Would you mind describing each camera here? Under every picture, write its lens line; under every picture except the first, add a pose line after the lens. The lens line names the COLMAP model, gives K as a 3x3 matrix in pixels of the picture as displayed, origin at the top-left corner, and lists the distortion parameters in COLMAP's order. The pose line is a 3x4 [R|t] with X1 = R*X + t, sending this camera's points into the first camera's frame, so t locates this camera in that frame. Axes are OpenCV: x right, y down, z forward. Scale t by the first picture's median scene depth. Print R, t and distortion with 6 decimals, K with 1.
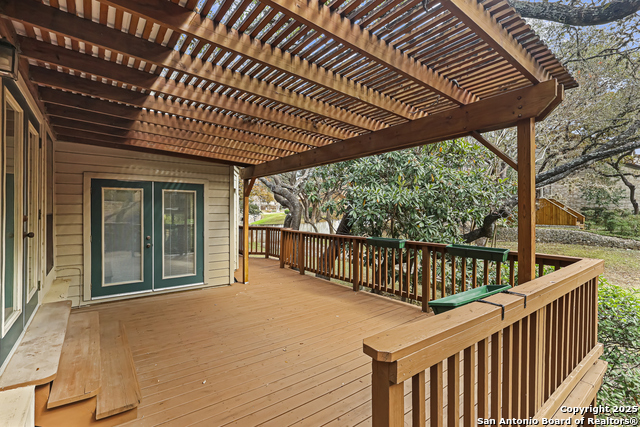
lens RADIAL K [[296.8, 0, 317.5], [0, 296.8, 211.0], [0, 0, 1]] dist [-0.004035, 0.000290]
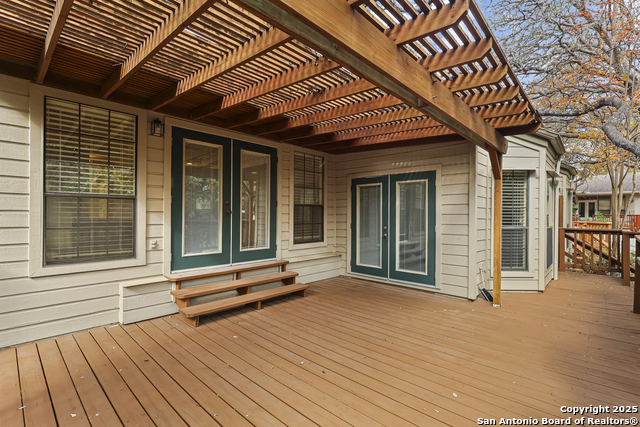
lens RADIAL K [[296.8, 0, 317.7], [0, 296.8, 216.8], [0, 0, 1]] dist [-0.004035, 0.000290]
pose [[0.170785, 0.004551, -0.985298, 0.427660], [-0.008857, 0.999956, 0.003084, 0.046279], [0.985269, 0.008200, 0.170818, 0.567780]]
